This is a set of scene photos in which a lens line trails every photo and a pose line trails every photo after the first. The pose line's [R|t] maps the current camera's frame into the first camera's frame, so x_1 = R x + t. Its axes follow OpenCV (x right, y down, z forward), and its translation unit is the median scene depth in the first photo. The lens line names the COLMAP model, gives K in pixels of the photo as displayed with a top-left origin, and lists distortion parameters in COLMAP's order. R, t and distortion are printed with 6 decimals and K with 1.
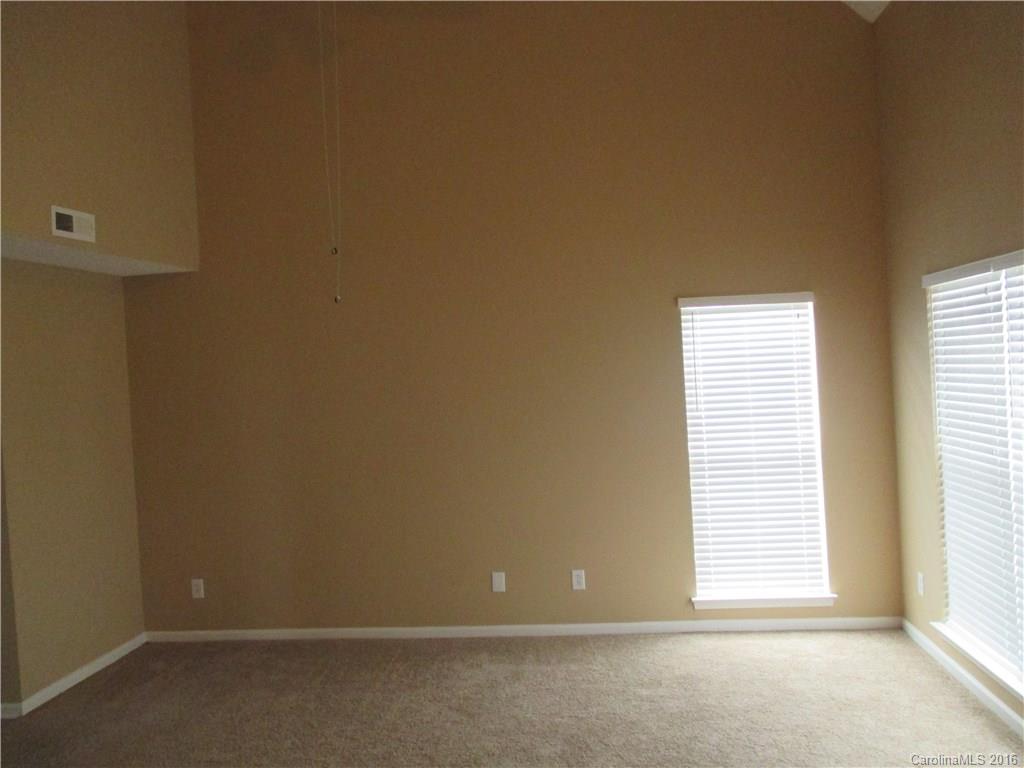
lens RADIAL K [[843.4, 0, 512.0], [0, 843.4, 384.0], [0, 0, 1]] dist [-0.014315, -0.005568]
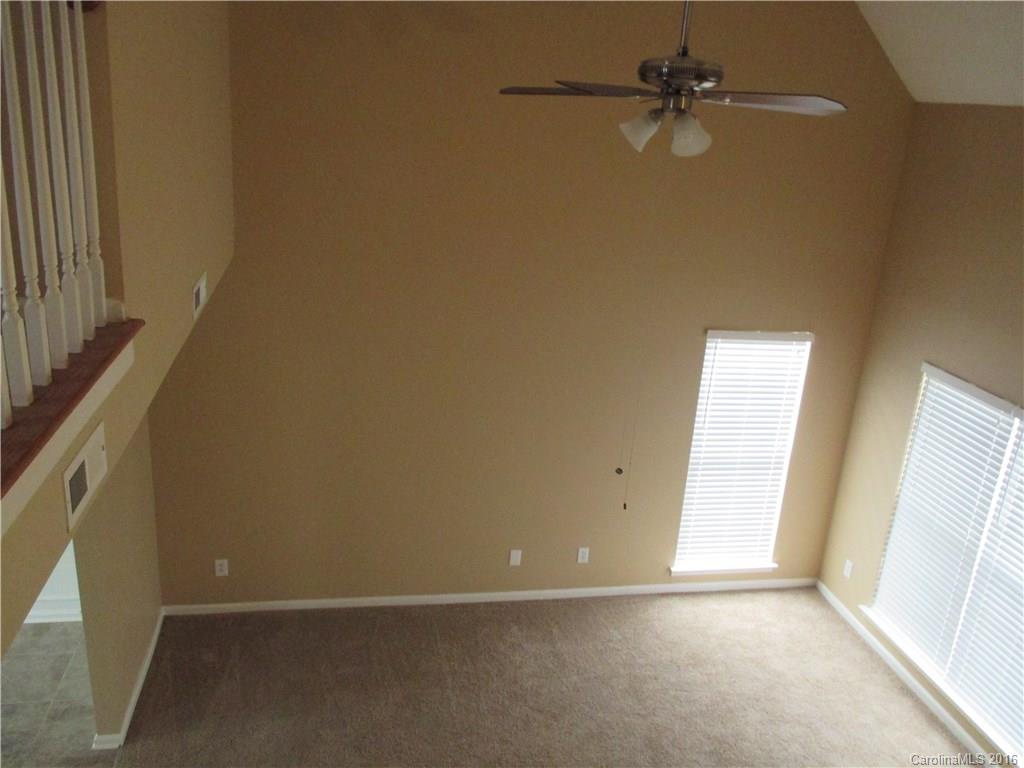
lens RADIAL K [[843.4, 0, 512.0], [0, 843.4, 384.0], [0, 0, 1]] dist [-0.014315, -0.005568]
pose [[0.945912, 0.021461, 0.323713, -0.409421], [-0.119701, 0.950495, 0.286761, -0.324713], [-0.301533, -0.309999, 0.901653, 0.057270]]
